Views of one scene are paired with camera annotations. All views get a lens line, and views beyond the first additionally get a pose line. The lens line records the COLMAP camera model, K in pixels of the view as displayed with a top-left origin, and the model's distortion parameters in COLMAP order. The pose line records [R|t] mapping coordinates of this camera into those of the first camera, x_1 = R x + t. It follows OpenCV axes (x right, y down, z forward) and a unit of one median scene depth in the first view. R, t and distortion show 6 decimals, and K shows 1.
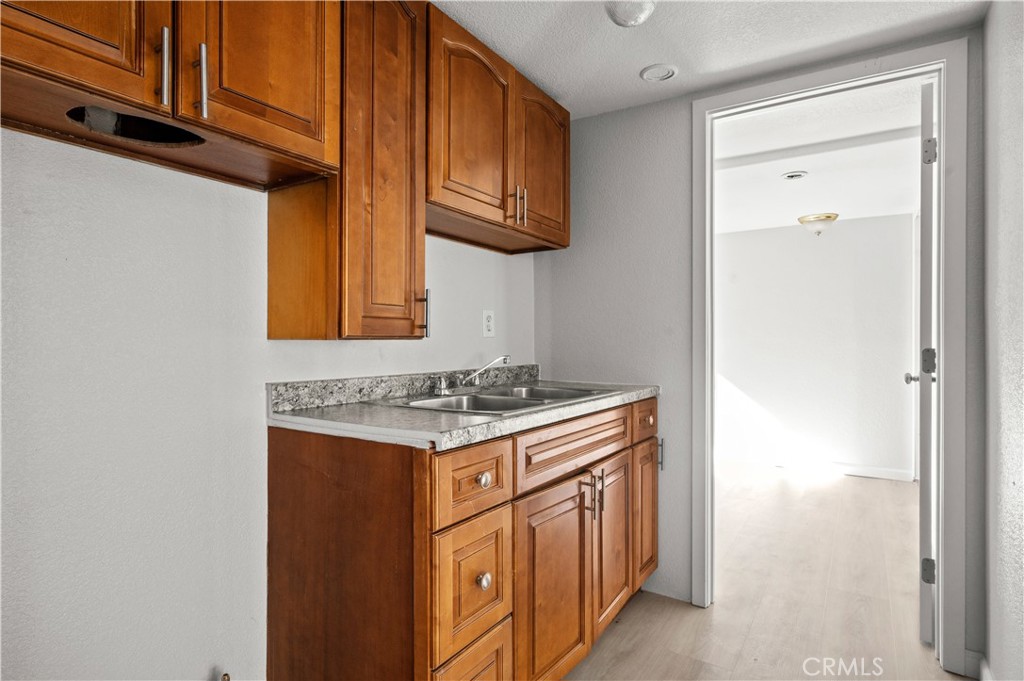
lens RADIAL K [[547.8, 0, 515.2], [0, 547.8, 339.6], [0, 0, 1]] dist [0.001181, 0.000134]
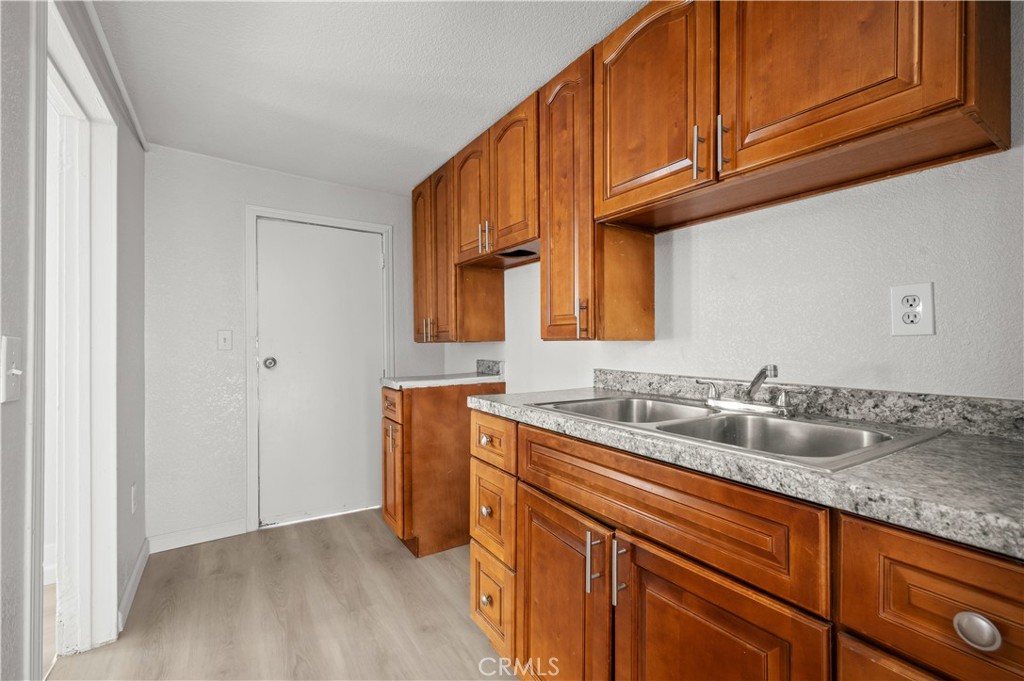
lens RADIAL K [[445.4, 0, 512.2], [0, 445.4, 342.1], [0, 0, 1]] dist [0.000270, 0.000035]
pose [[-0.424810, 0.001400, -0.905281, 0.725811], [0.001579, 0.999998, 0.000805, 0.002264], [0.905281, -0.001087, -0.424811, 1.181719]]
